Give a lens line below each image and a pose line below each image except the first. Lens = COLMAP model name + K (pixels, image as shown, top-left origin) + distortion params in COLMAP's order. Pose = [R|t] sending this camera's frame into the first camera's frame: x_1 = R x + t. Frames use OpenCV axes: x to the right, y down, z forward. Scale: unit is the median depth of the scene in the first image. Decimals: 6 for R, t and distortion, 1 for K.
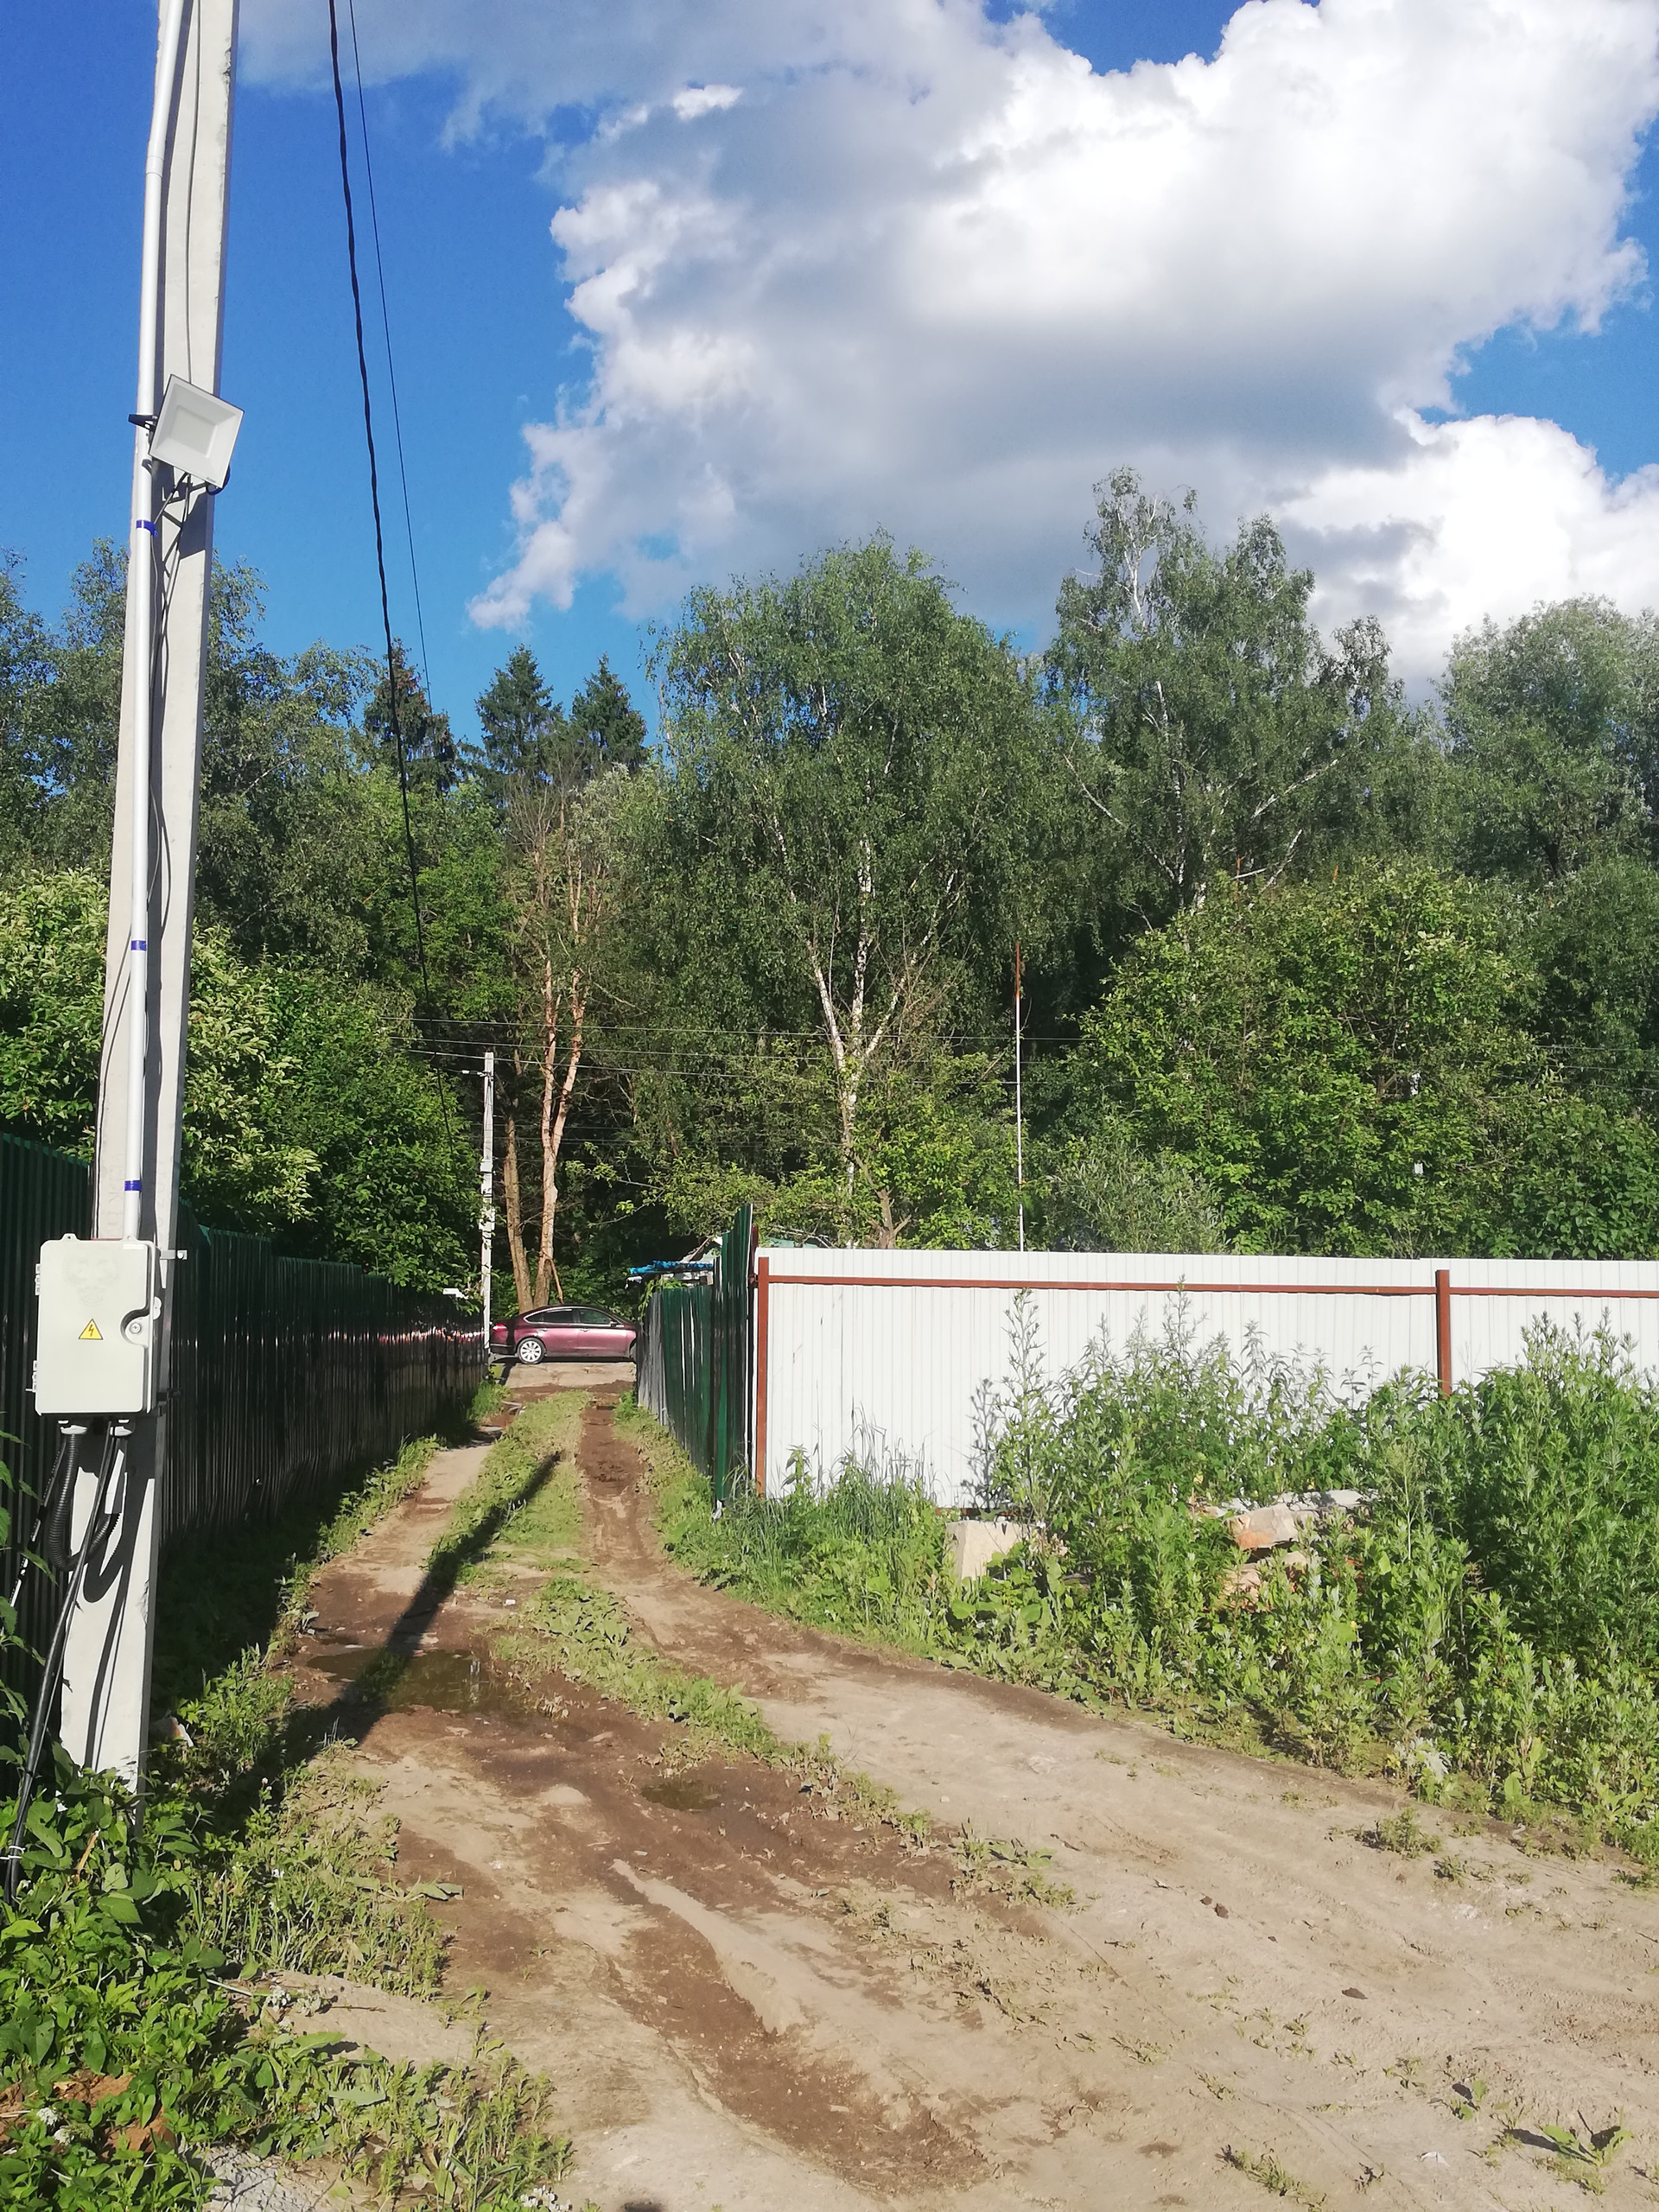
lens RADIAL K [[2113.4, 0, 810.3], [0, 2113.4, 1112.4], [0, 0, 1]] dist [0.136517, -0.379196]
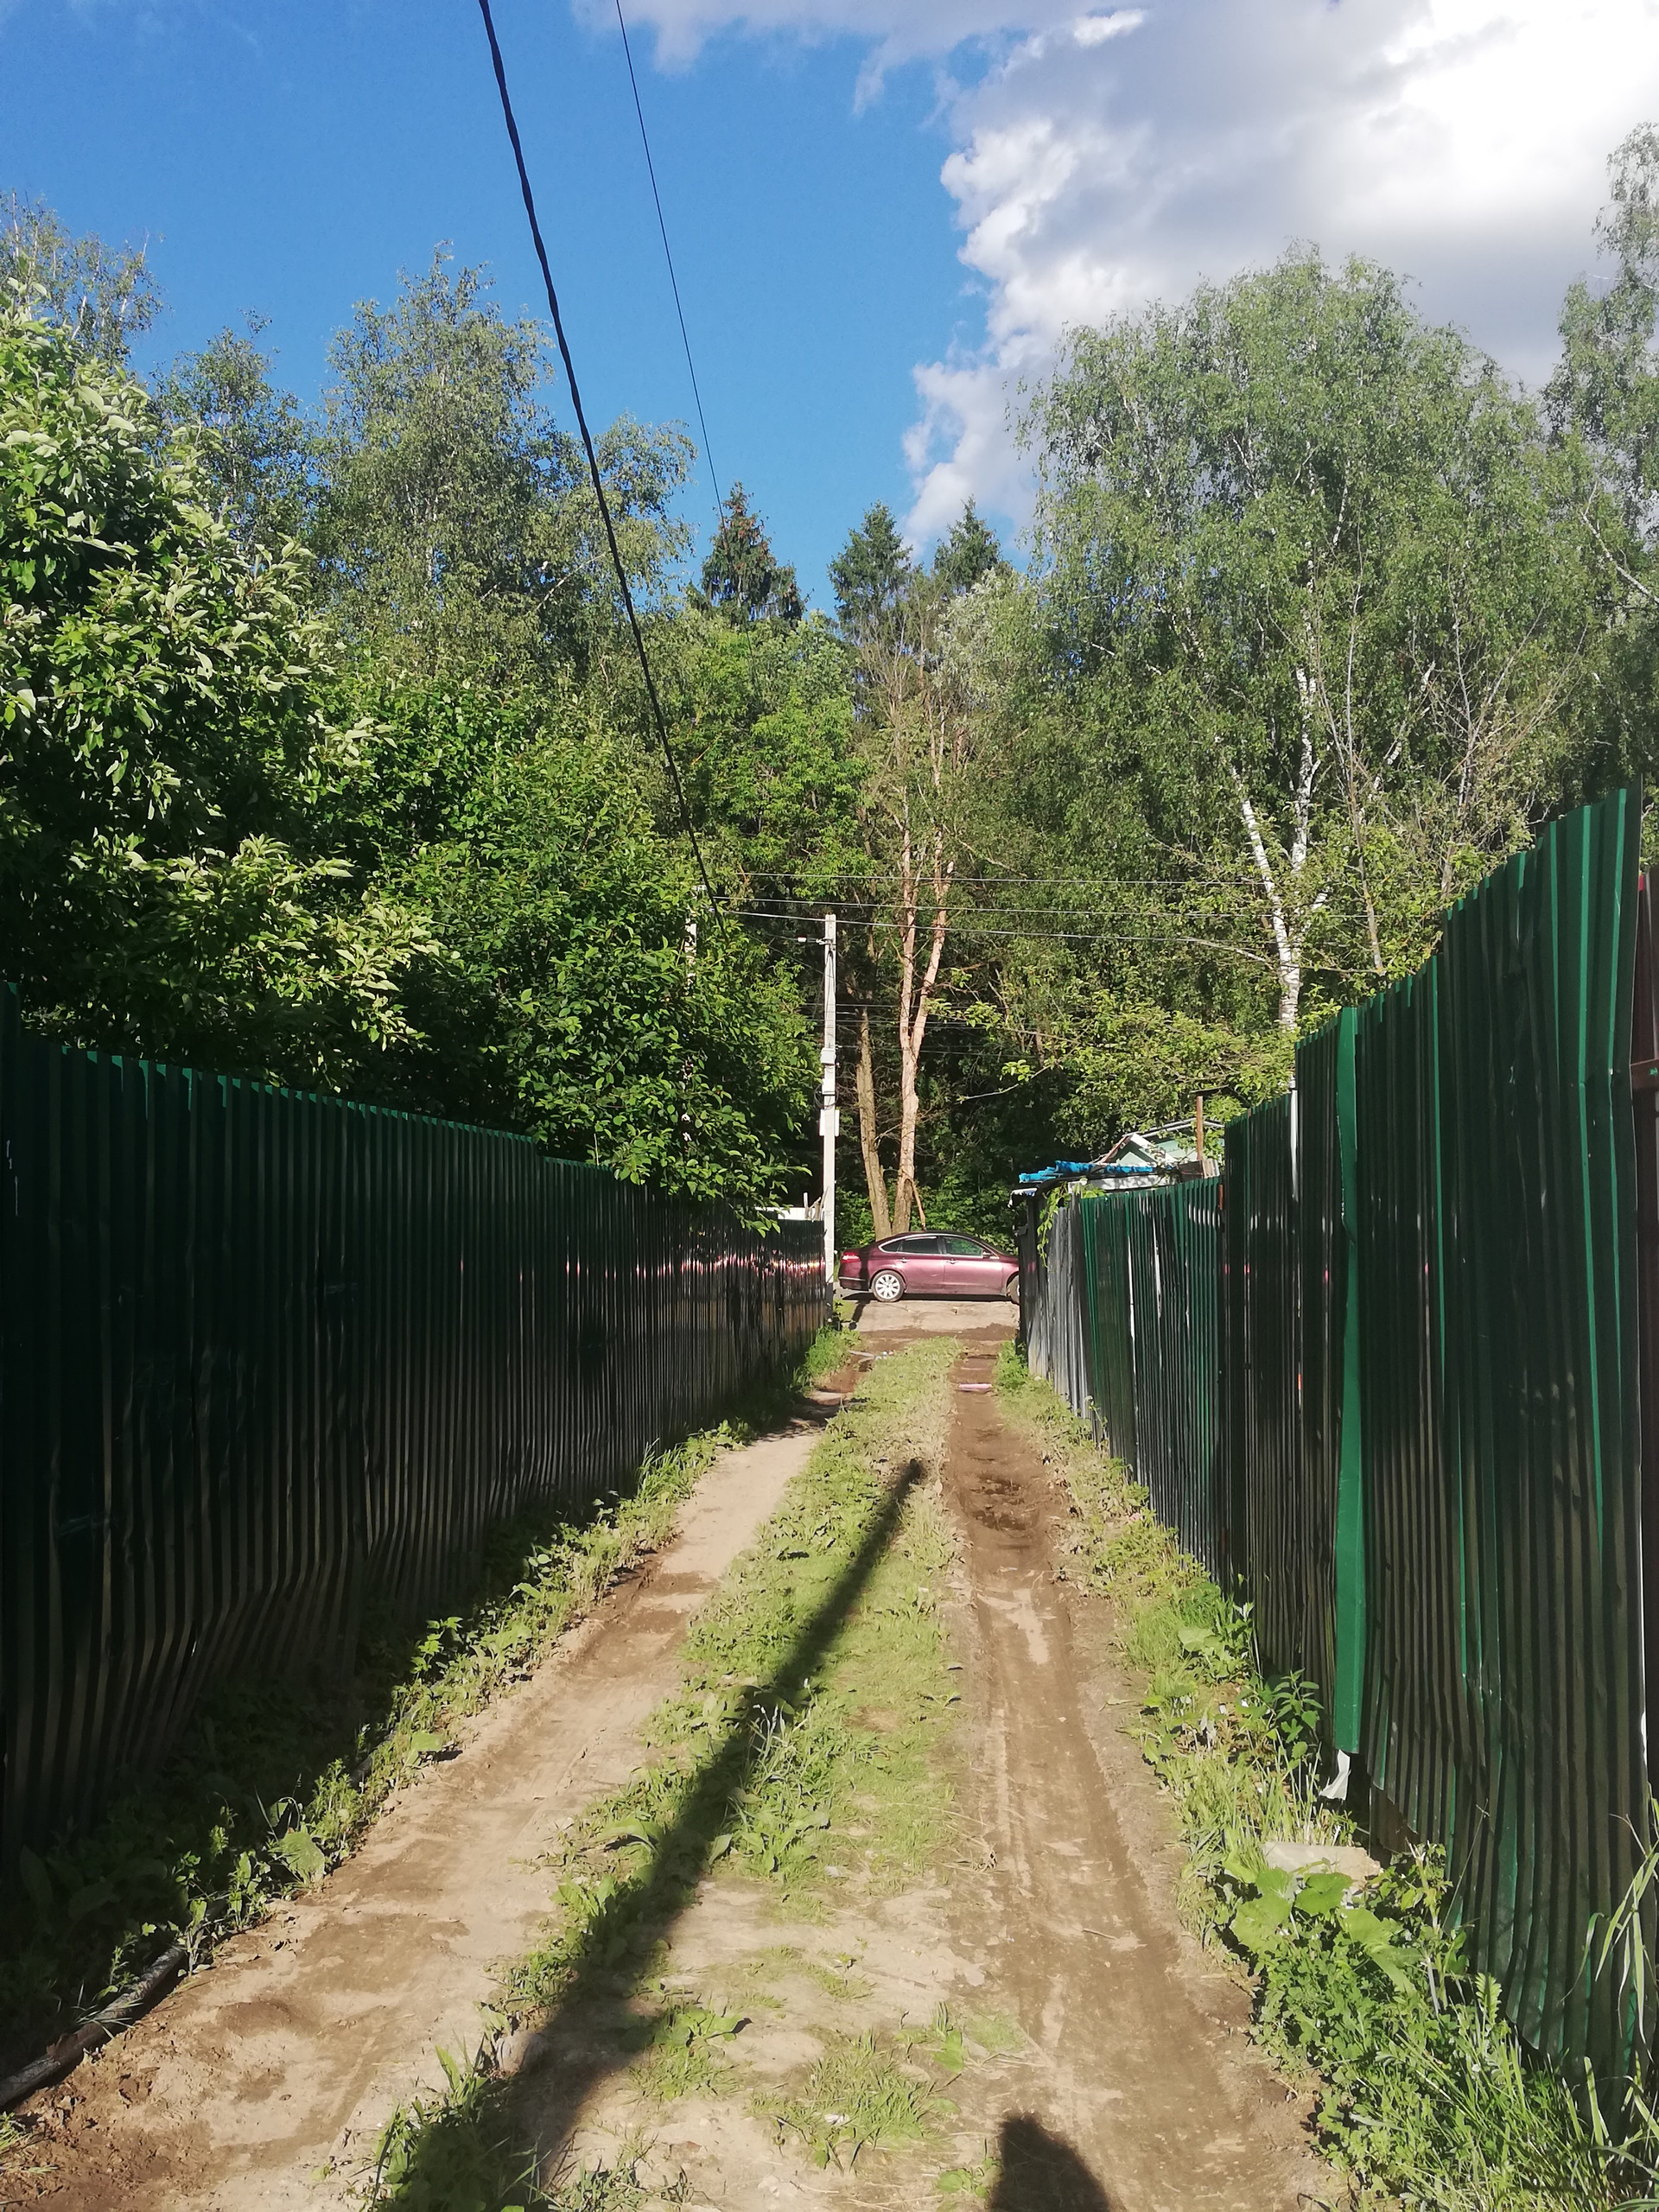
lens RADIAL K [[2113.4, 0, 810.3], [0, 2113.4, 1112.4], [0, 0, 1]] dist [0.136517, -0.379196]
pose [[0.985297, -0.003705, -0.170807, -0.020906], [0.009205, 0.999464, 0.031420, 0.019089], [0.170599, -0.032530, 0.984803, 0.191024]]
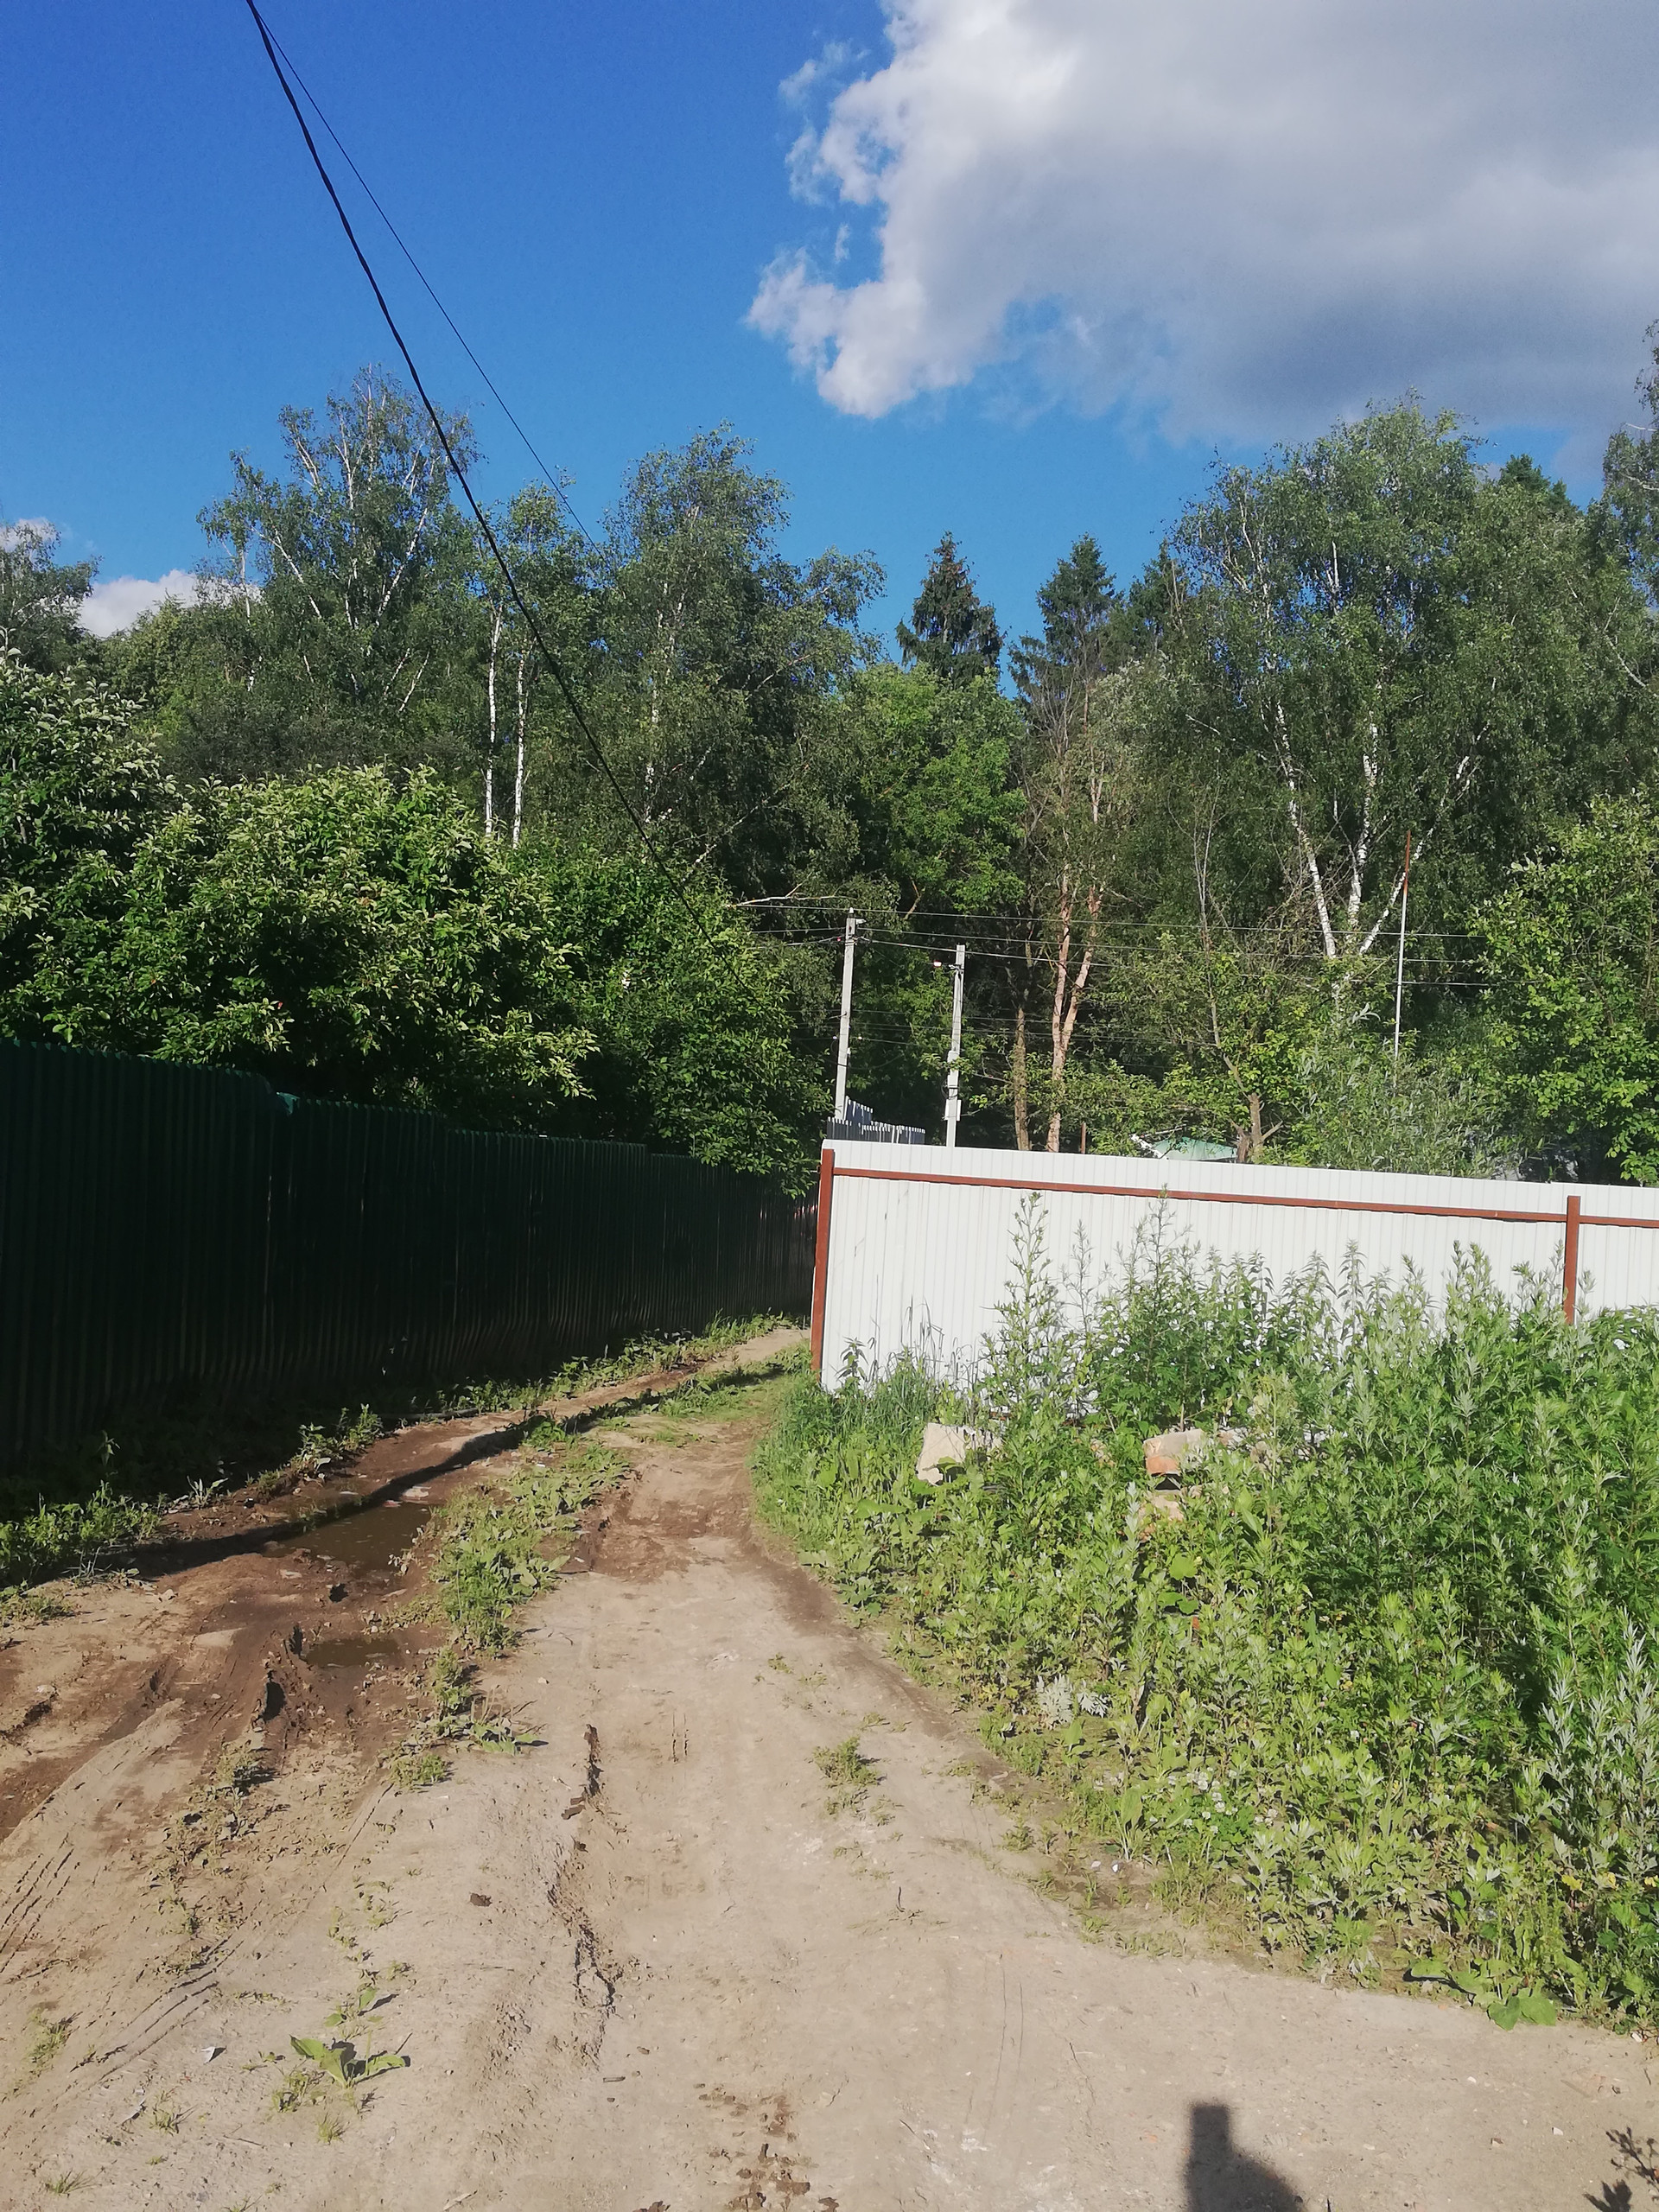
lens RADIAL K [[2113.4, 0, 810.3], [0, 2113.4, 1112.4], [0, 0, 1]] dist [0.136517, -0.379196]
pose [[0.958199, 0.038709, -0.283473, 0.061855], [-0.024689, 0.998296, 0.052864, -0.000376], [0.285037, -0.043655, 0.957522, 0.010697]]
